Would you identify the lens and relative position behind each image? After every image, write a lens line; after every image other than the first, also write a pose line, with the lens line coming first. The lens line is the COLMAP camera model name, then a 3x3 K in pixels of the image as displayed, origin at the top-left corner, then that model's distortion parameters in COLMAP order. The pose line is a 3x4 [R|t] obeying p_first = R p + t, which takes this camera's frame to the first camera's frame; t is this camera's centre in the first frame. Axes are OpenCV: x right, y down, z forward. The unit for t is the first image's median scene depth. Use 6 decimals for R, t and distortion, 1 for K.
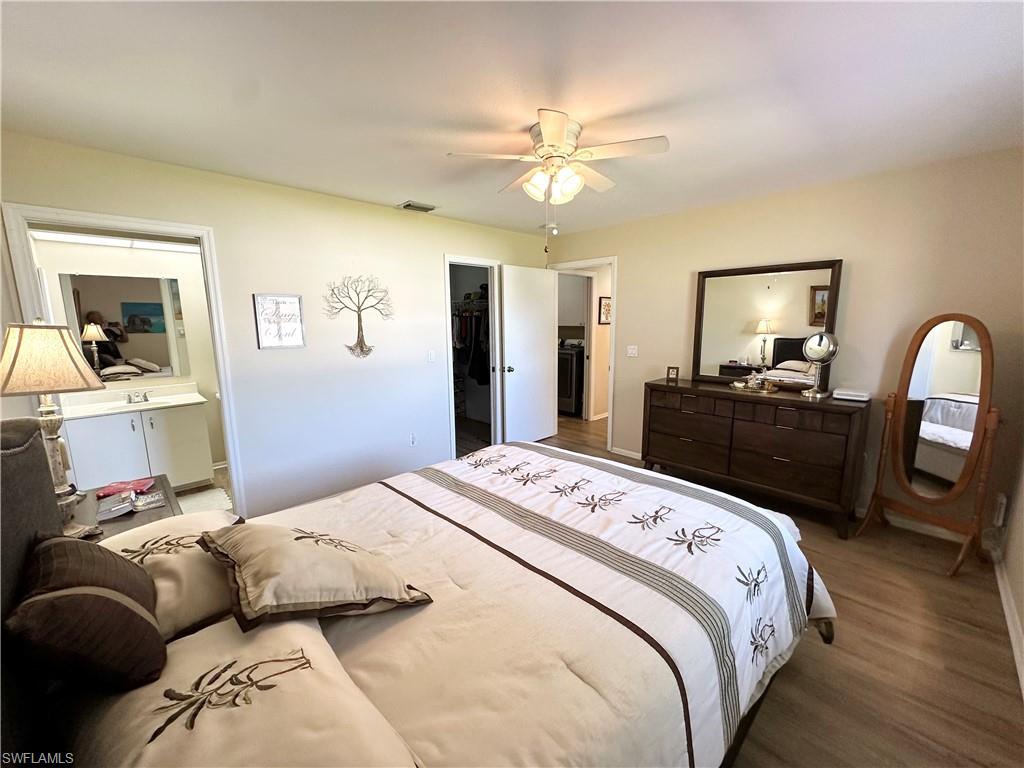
lens RADIAL K [[407.6, 0, 512.0], [0, 407.6, 384.0], [0, 0, 1]] dist [-0.003430, 0.000198]
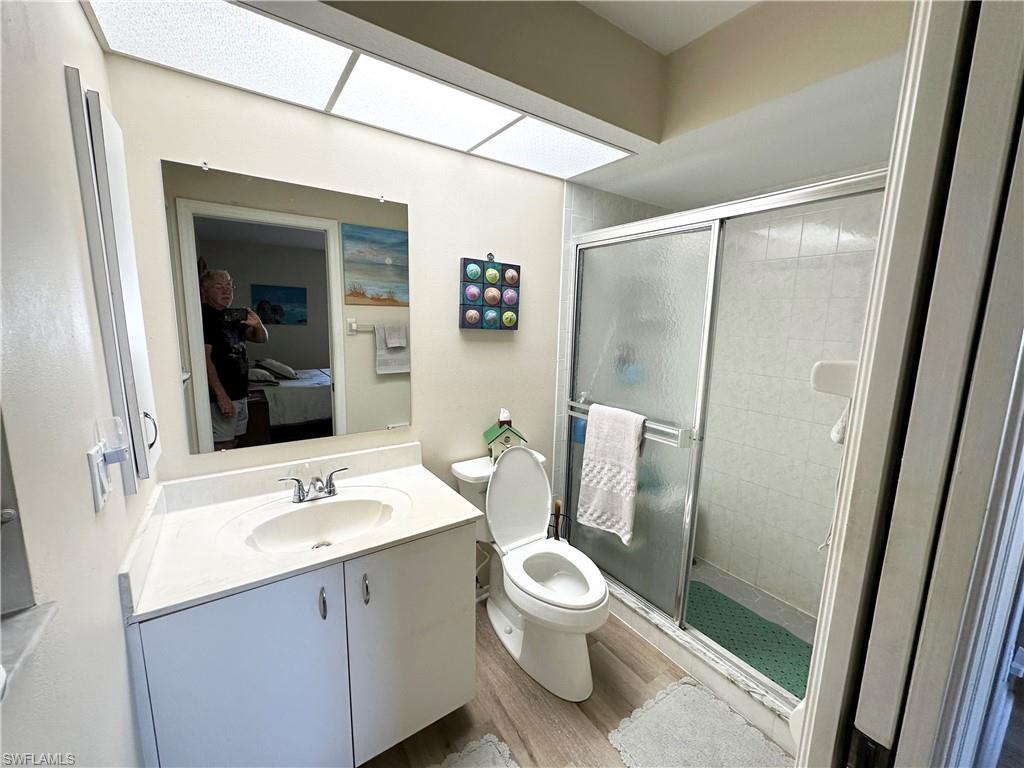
lens RADIAL K [[407.6, 0, 512.0], [0, 407.6, 384.0], [0, 0, 1]] dist [-0.003430, 0.000198]
pose [[0.984636, 0.058869, -0.164395, -0.536627], [-0.058819, 0.998255, 0.005177, -0.068902], [0.164413, 0.004572, 0.986381, 0.506248]]
